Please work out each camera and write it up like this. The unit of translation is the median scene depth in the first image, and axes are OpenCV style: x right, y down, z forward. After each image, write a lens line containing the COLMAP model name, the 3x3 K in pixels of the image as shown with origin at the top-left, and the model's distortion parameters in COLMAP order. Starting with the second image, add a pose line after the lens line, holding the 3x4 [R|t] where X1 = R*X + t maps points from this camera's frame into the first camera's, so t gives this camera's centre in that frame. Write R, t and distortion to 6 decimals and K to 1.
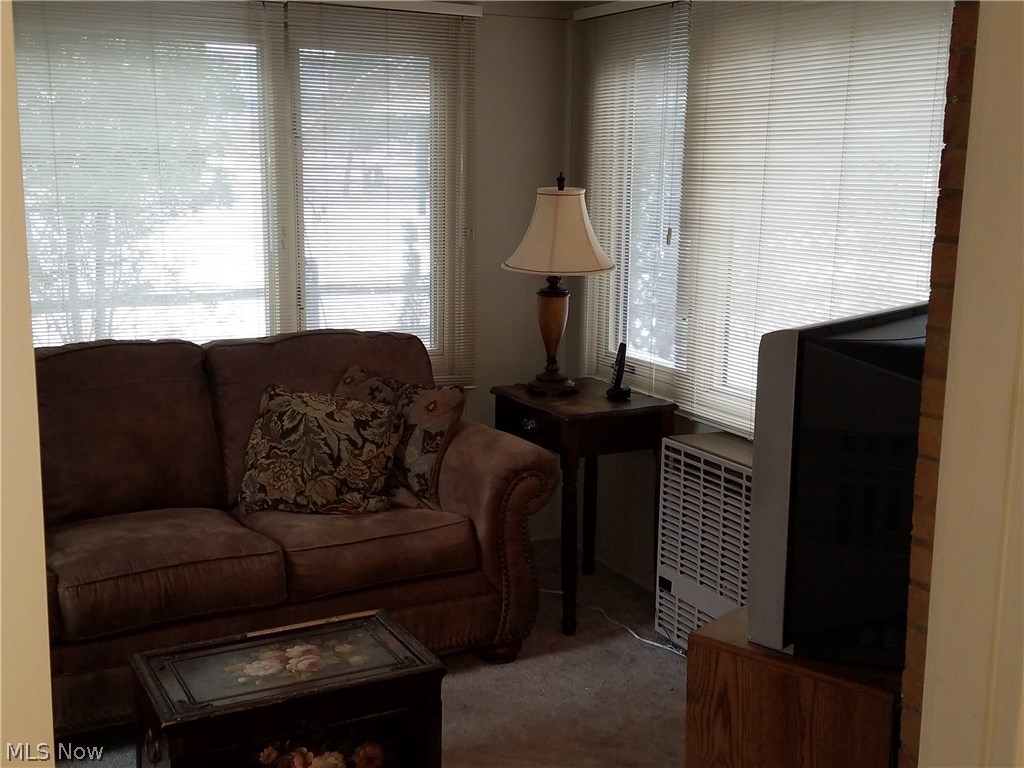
lens RADIAL K [[1218.6, 0, 512.0], [0, 1218.6, 384.0], [0, 0, 1]] dist [0.115005, -0.006327]
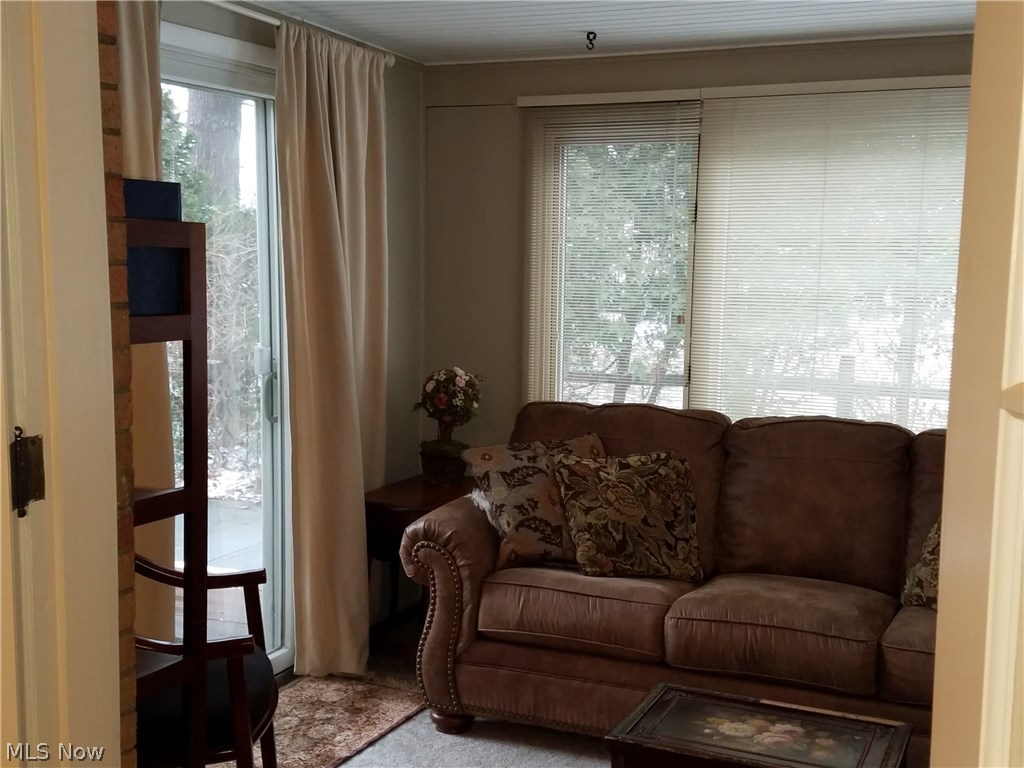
lens RADIAL K [[1218.6, 0, 512.0], [0, 1218.6, 384.0], [0, 0, 1]] dist [0.115005, -0.006327]
pose [[0.612638, 0.087170, -0.785542, 0.431141], [-0.139907, 0.990164, 0.000764, -0.032871], [0.777882, 0.109435, 0.618808, 0.143102]]
